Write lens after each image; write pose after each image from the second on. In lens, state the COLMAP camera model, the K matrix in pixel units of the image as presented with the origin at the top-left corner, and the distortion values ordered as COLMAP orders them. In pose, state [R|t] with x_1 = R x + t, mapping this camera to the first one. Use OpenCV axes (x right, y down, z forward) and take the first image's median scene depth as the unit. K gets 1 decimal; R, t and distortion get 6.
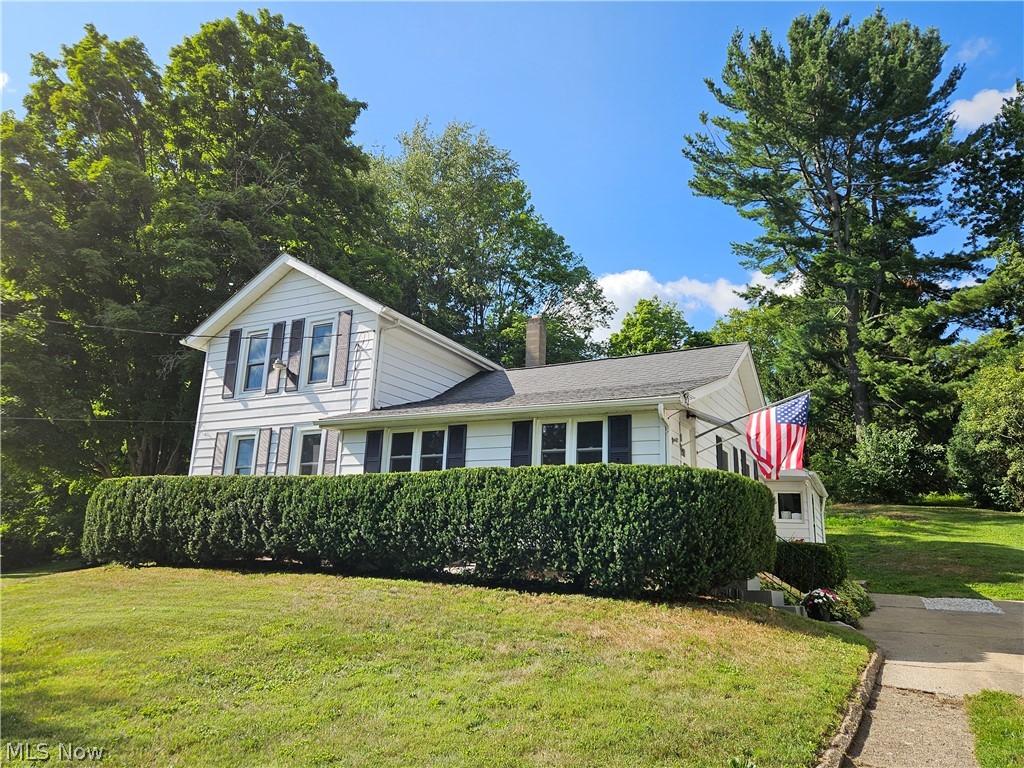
lens RADIAL K [[785.2, 0, 513.2], [0, 785.2, 397.1], [0, 0, 1]] dist [0.074071, -0.038967]
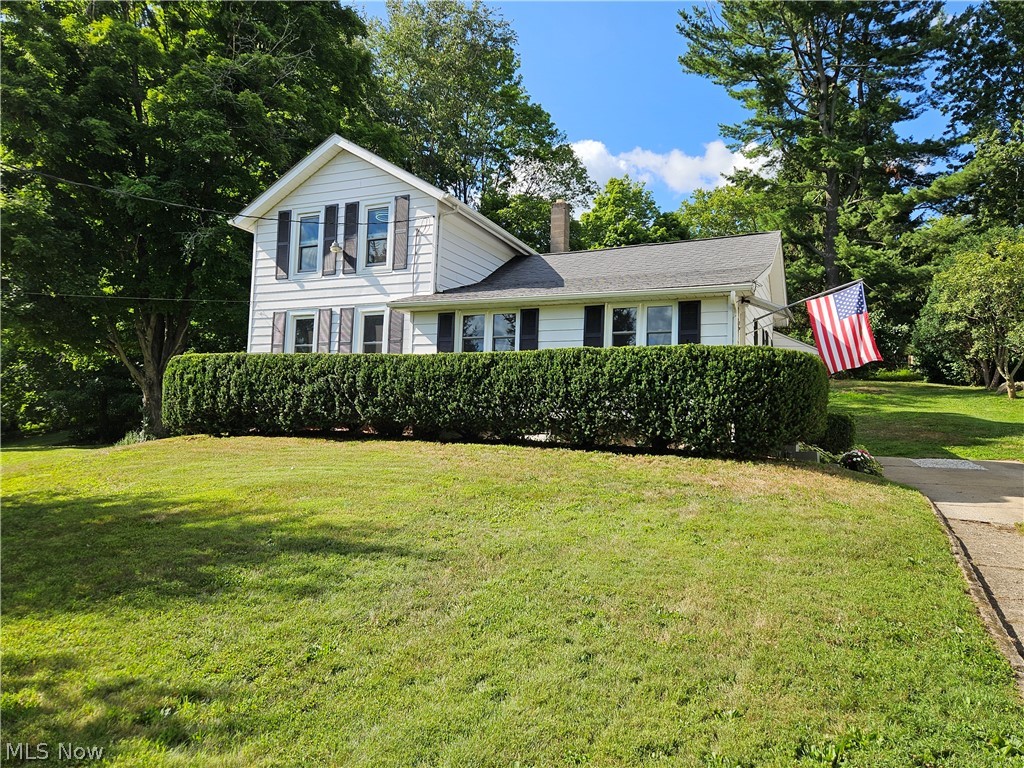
lens RADIAL K [[785.2, 0, 513.2], [0, 785.2, 397.1], [0, 0, 1]] dist [0.074071, -0.038967]
pose [[0.997300, -0.002025, 0.073411, -0.132610], [-0.009267, 0.988160, 0.153146, -0.007368], [-0.072852, -0.153413, 0.985473, -0.070646]]
